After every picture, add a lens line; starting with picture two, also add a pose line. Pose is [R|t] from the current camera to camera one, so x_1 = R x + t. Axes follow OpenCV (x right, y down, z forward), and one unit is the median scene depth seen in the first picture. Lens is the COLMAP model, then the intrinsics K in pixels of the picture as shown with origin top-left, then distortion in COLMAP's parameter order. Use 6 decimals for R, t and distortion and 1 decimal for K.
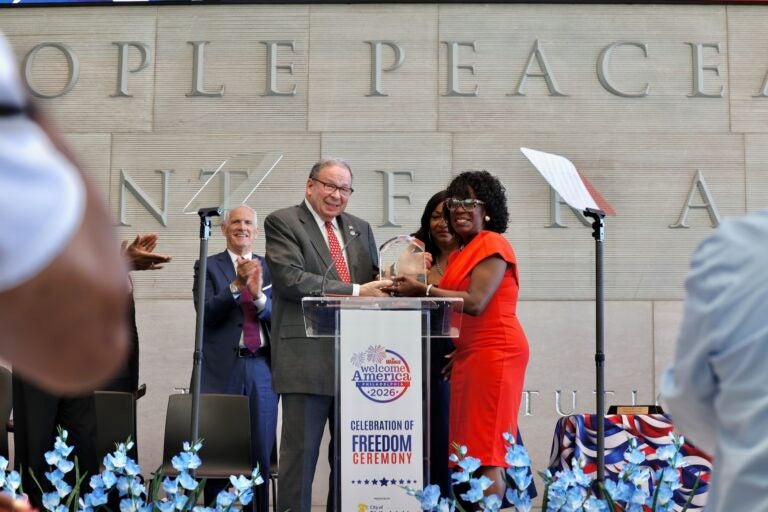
lens RADIAL K [[1503.2, 0, 384.0], [0, 1503.2, 256.0], [0, 0, 1]] dist [-0.205880, -0.120622]
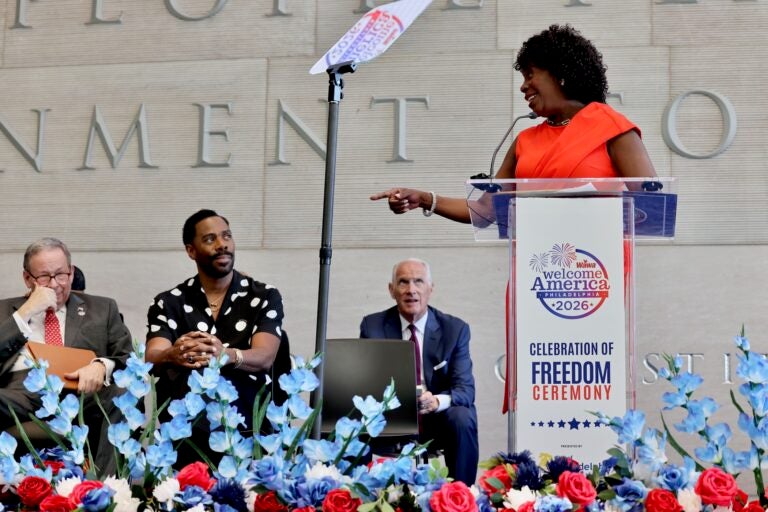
lens RADIAL K [[1564.8, 0, 384.0], [0, 1564.8, 256.0], [0, 0, 1]] dist [-0.240801, 0.271495]
pose [[0.989449, -0.010186, -0.144525, 0.011724], [0.007777, 0.999821, -0.017224, 0.048538], [0.144674, 0.015919, 0.989351, 0.130676]]
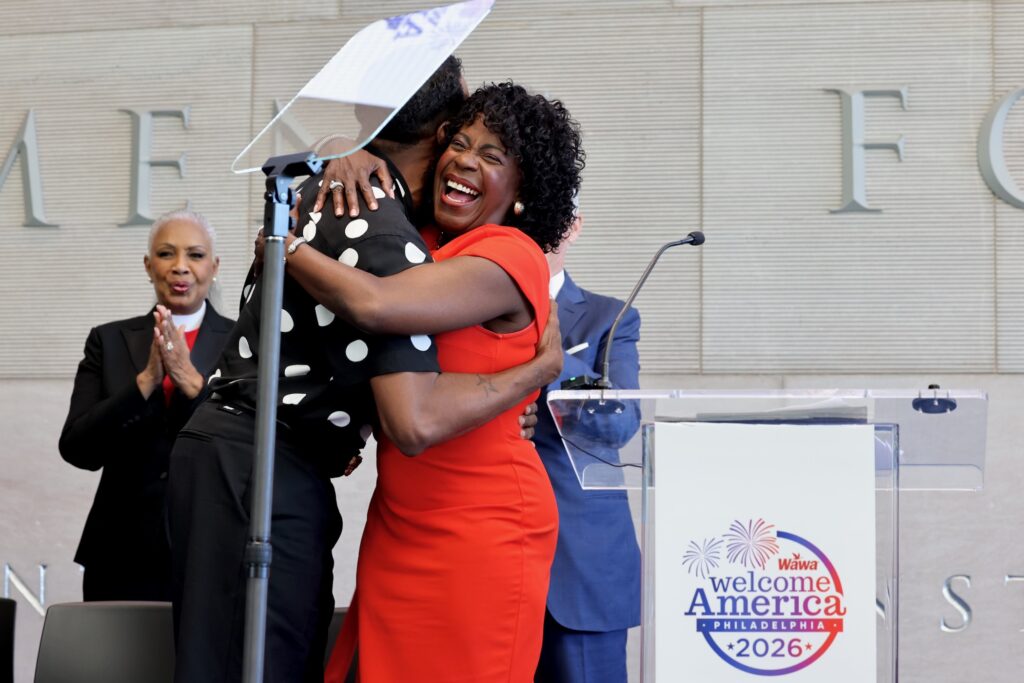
lens RADIAL K [[2555.9, 0, 404.0], [0, 2555.9, 365.7], [0, 0, 1]] dist [-0.288149, 0.239415]
pose [[0.979722, -0.010074, -0.200108, 0.022394], [0.016531, 0.999394, 0.030622, 0.000899], [0.199678, -0.033309, 0.979295, 0.232383]]
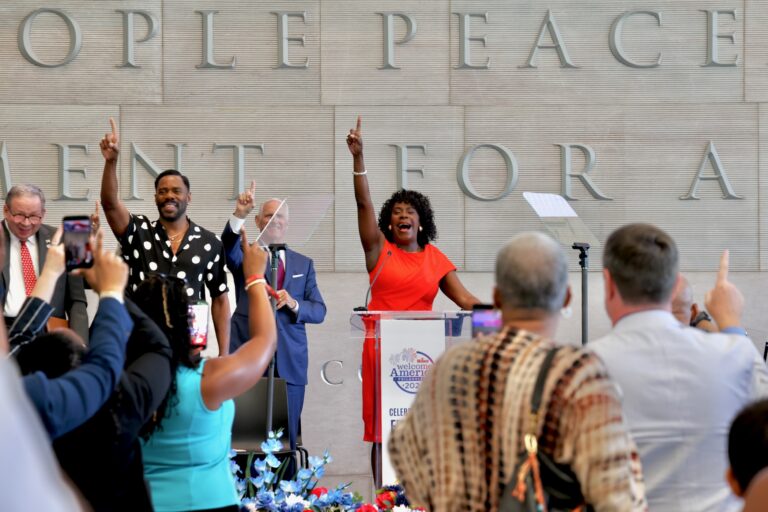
lens RADIAL K [[2356.8, 0, 423.5], [0, 2356.8, 221.0], [0, 0, 1]] dist [0.602803, -0.189754]
pose [[0.999427, -0.009274, 0.032542, -0.034985], [0.007266, 0.998094, 0.061281, -0.104091], [-0.033048, -0.061009, 0.997590, -0.601236]]
